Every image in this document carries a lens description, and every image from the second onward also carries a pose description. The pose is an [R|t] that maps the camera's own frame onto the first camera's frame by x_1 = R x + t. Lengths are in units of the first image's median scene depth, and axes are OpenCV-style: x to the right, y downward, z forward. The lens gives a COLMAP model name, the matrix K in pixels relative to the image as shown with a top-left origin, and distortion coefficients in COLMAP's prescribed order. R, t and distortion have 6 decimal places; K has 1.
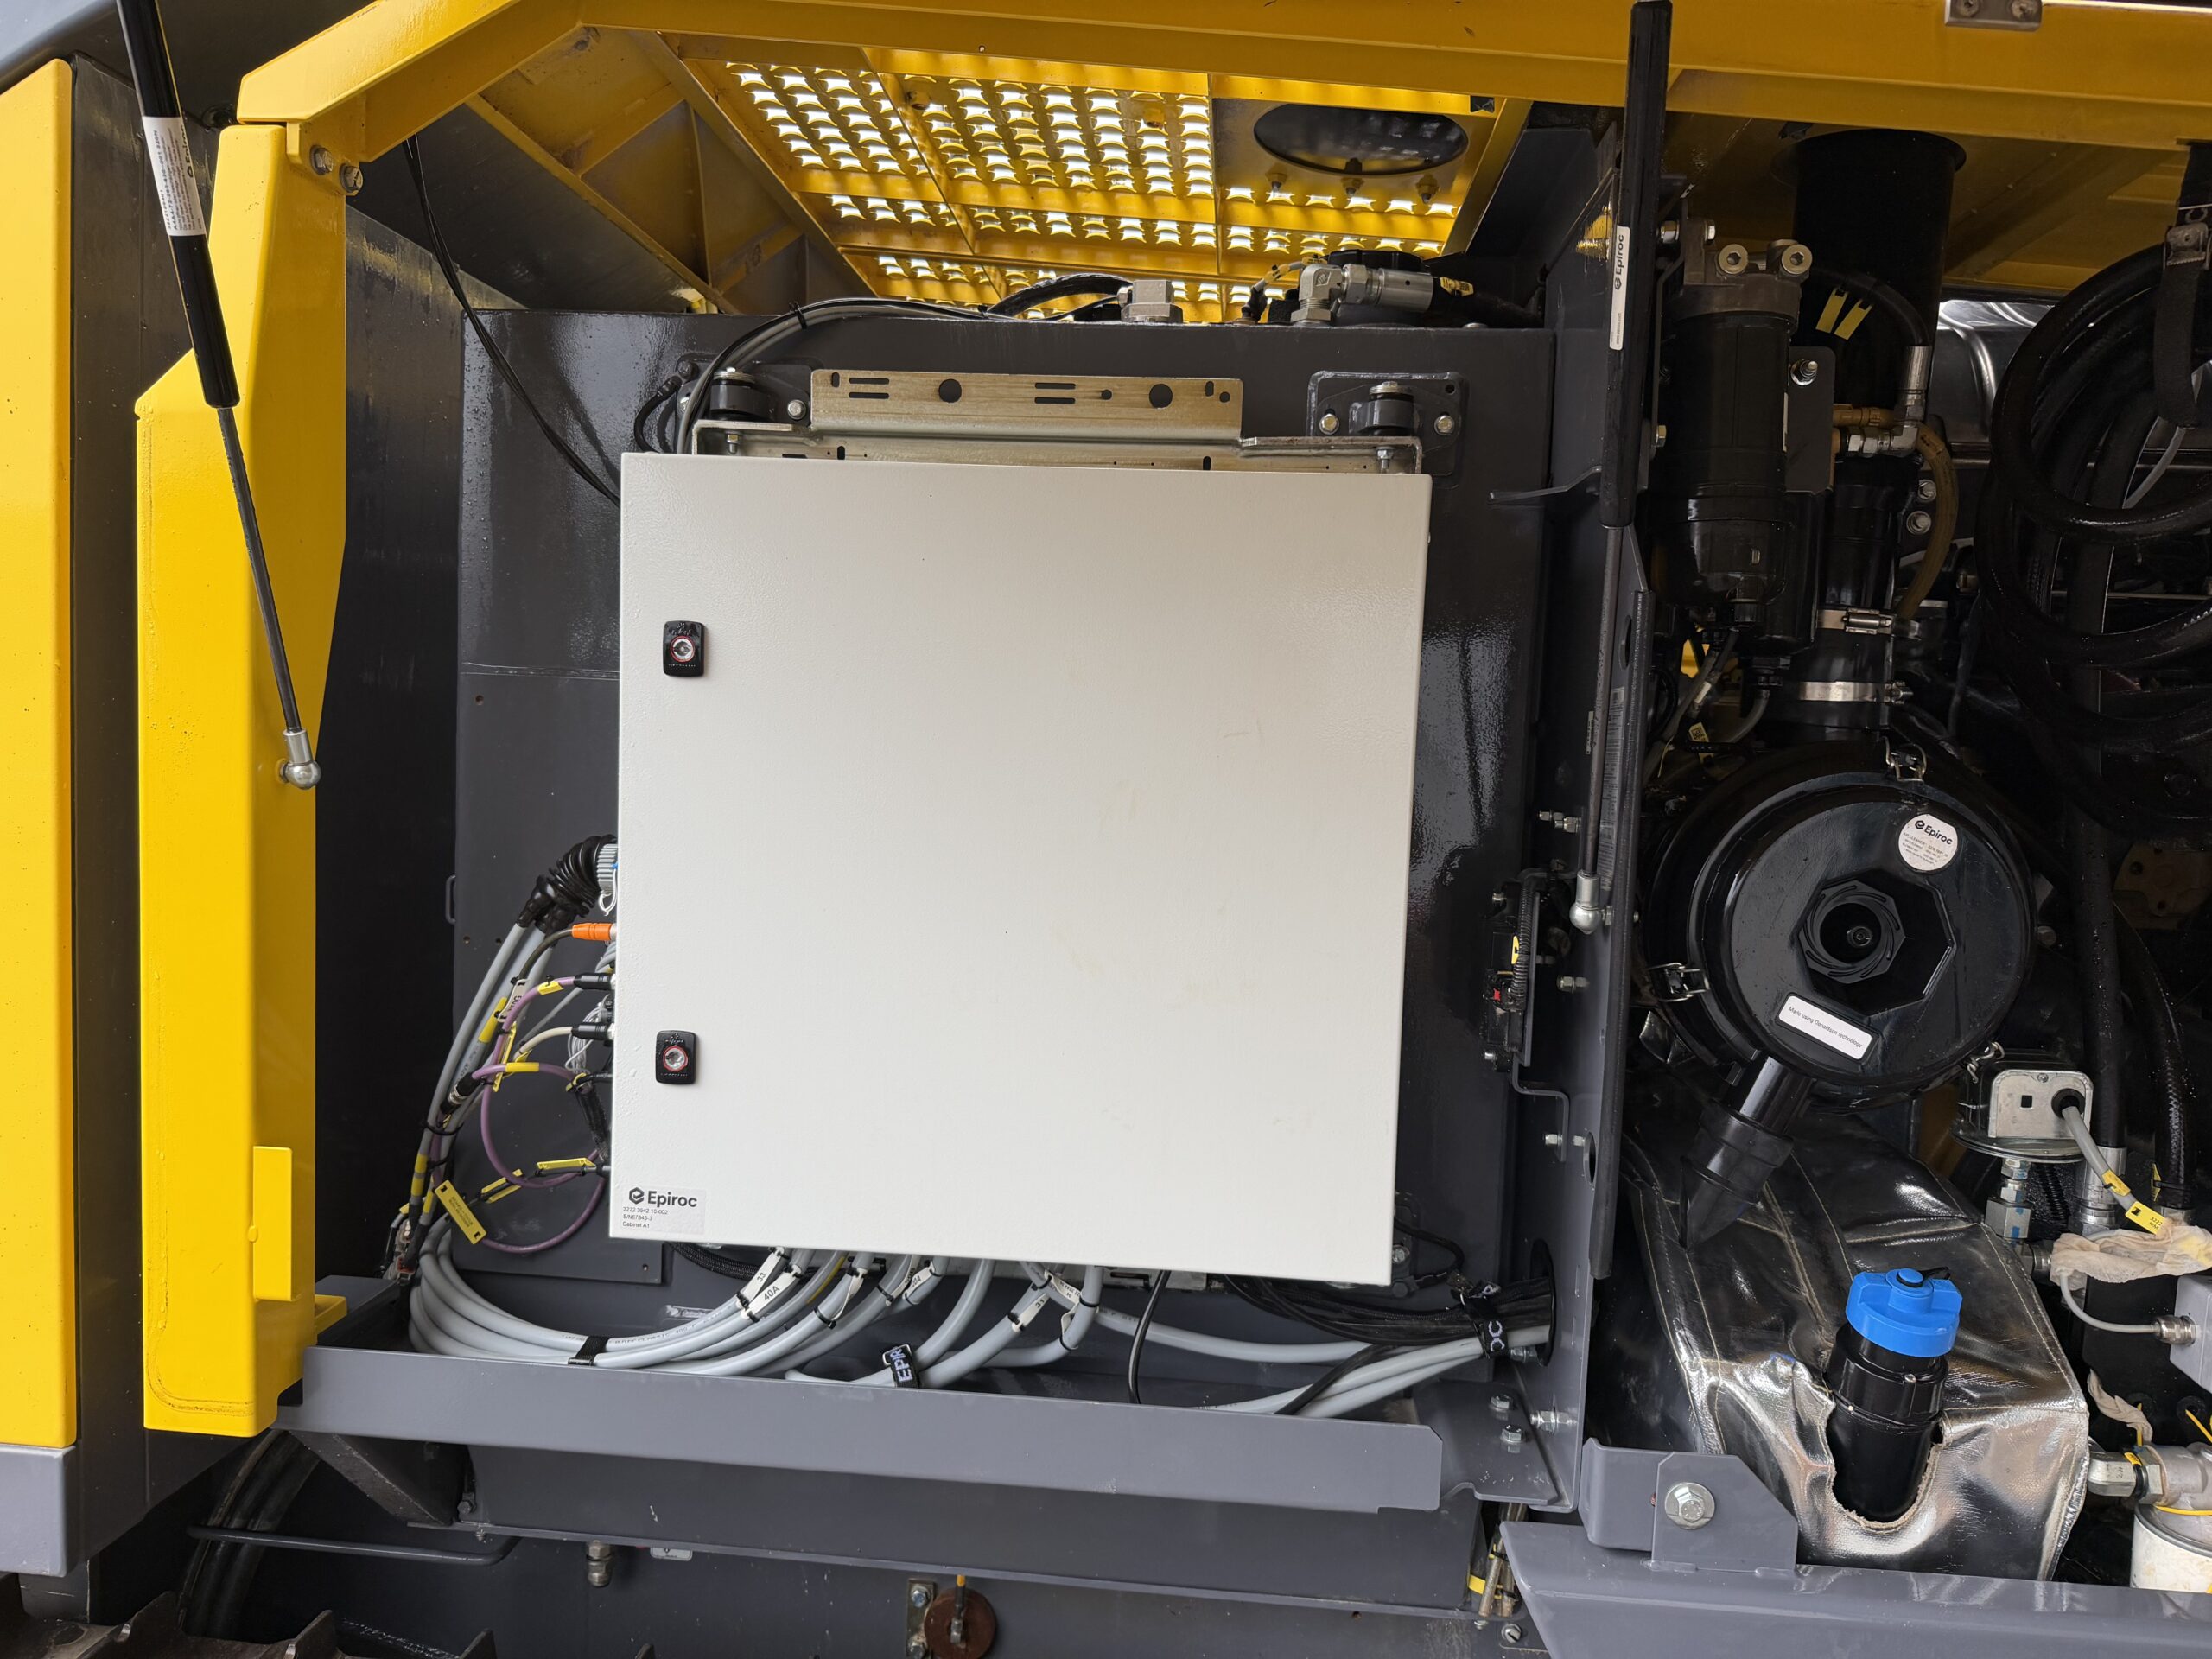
lens RADIAL K [[1505.1, 0, 1113.2], [0, 1505.1, 819.0], [0, 0, 1]] dist [0.063827, -0.091482]
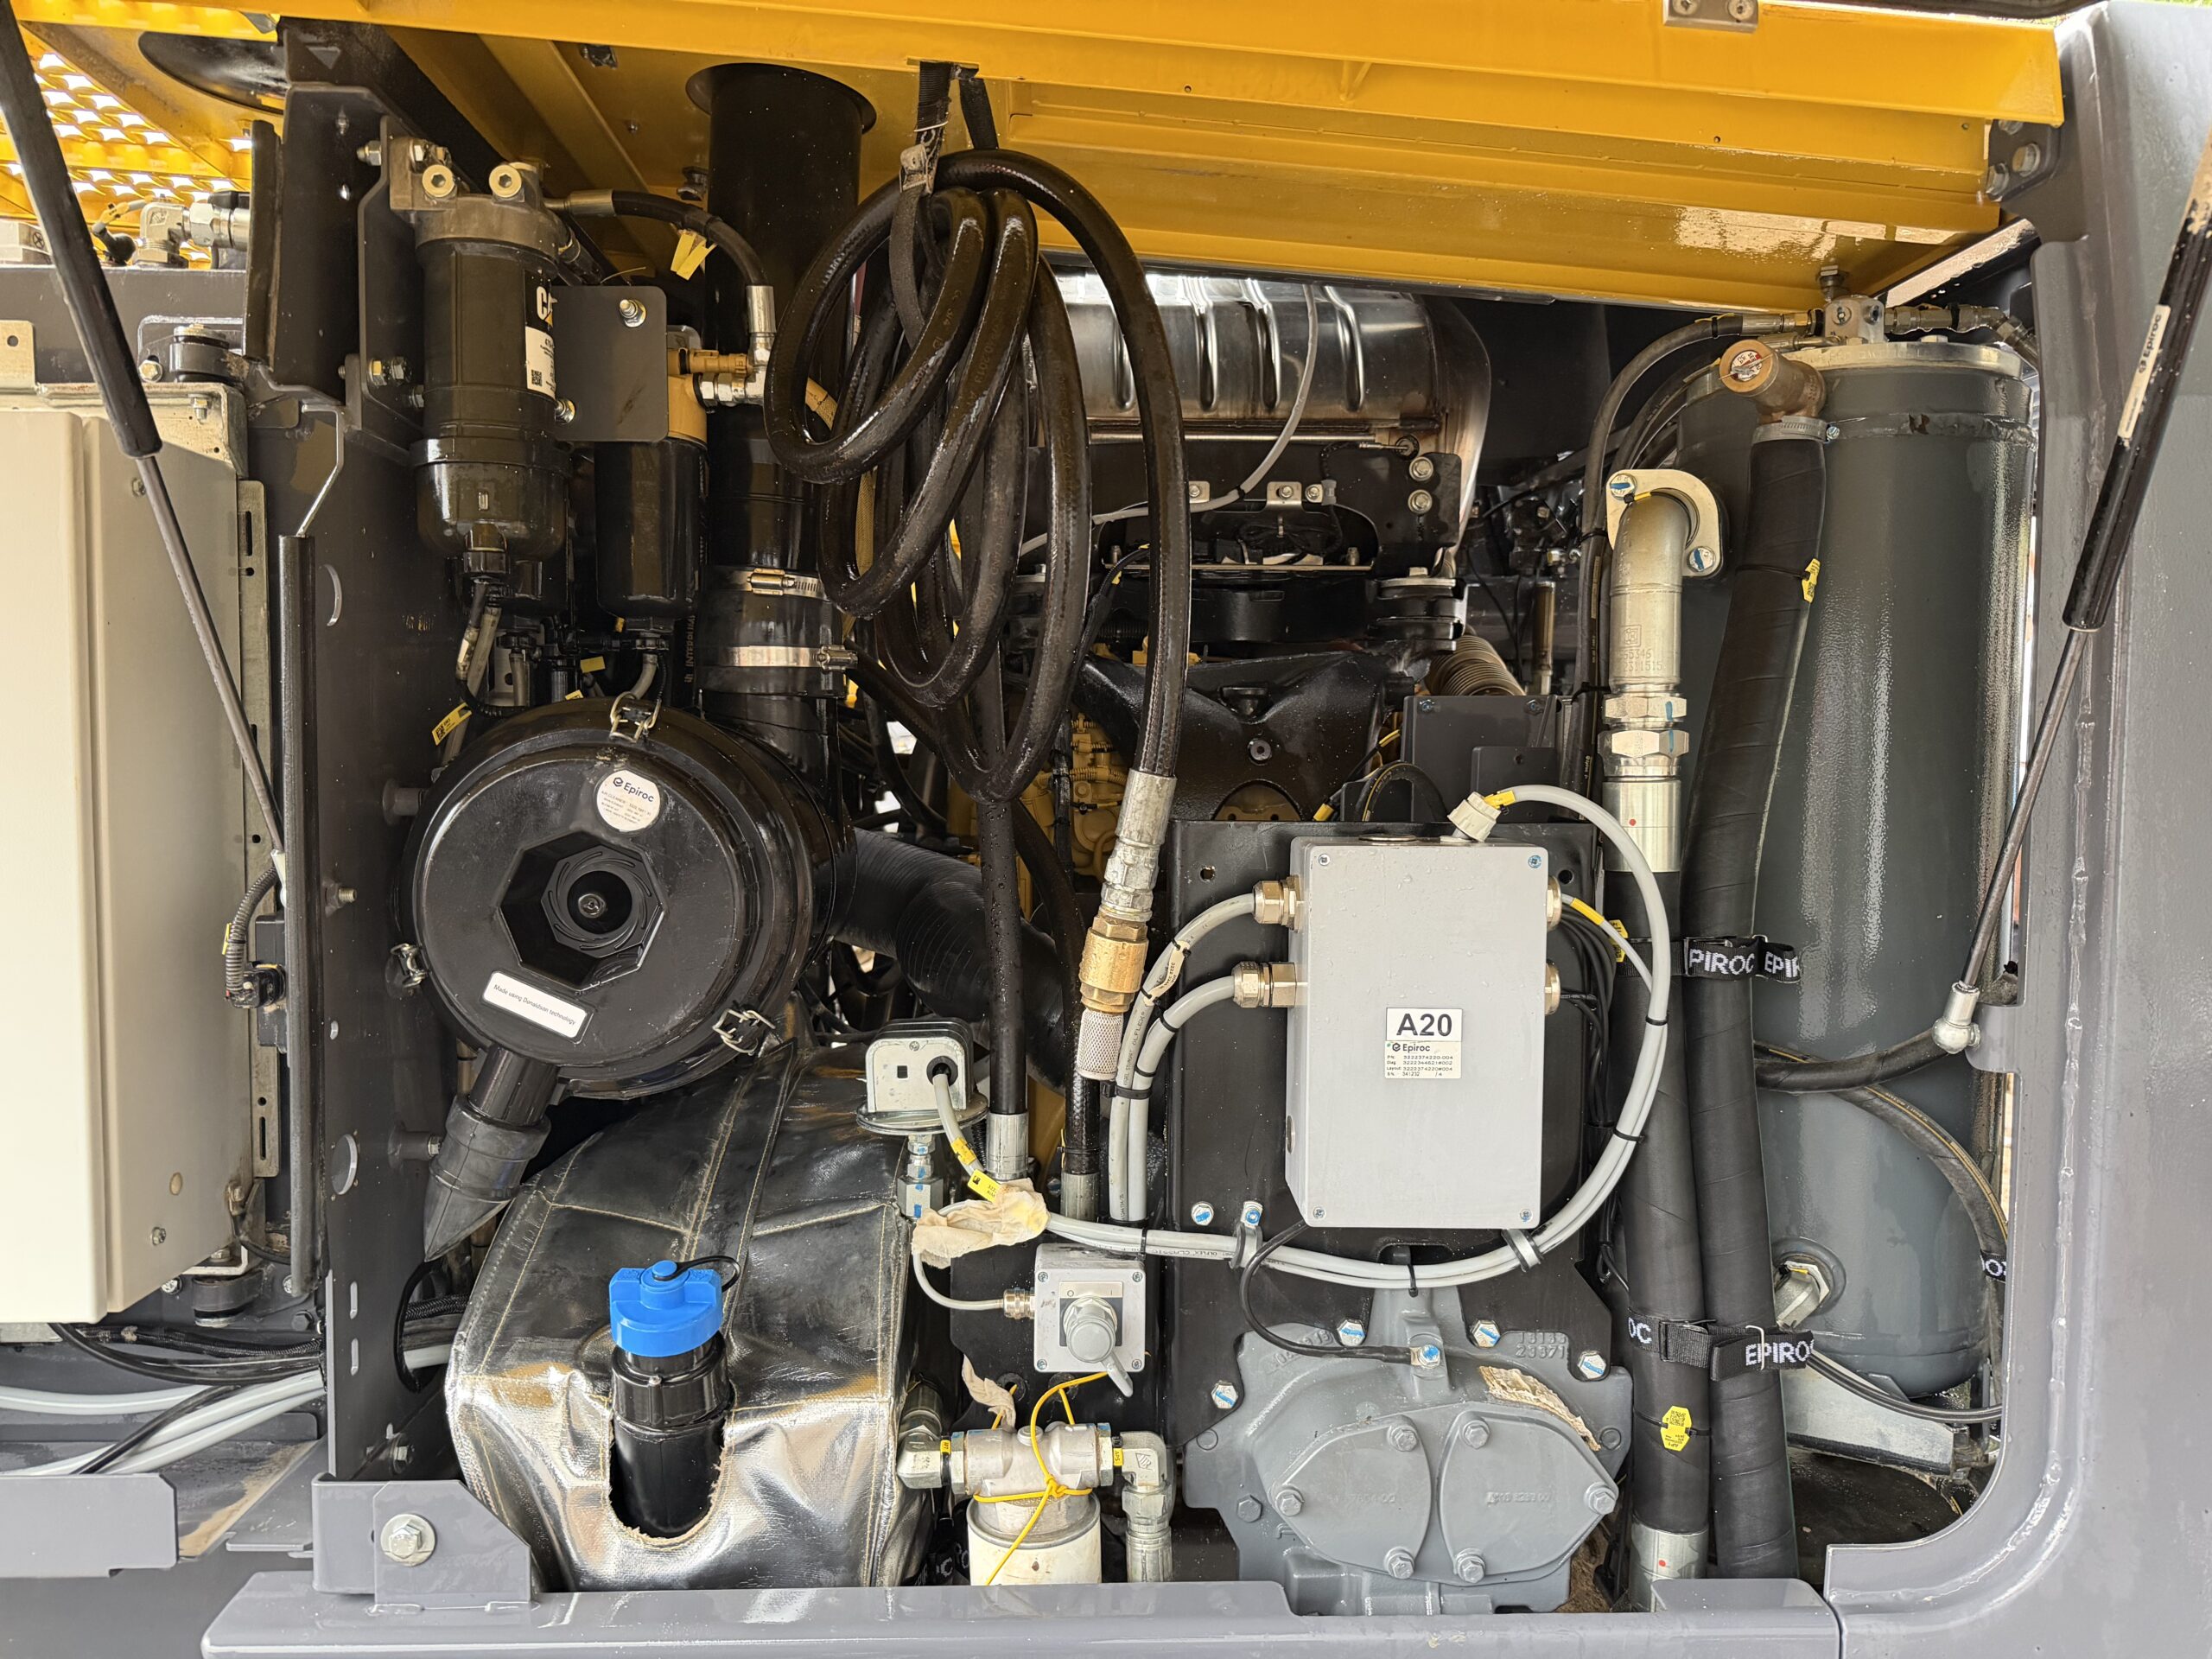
lens RADIAL K [[1505.1, 0, 1113.2], [0, 1505.1, 819.0], [0, 0, 1]] dist [0.063827, -0.091482]
pose [[0.990985, -0.037059, 0.128745, 0.669037], [0.039449, 0.999092, -0.016066, 0.050328], [-0.128032, 0.021000, 0.991548, 0.036282]]
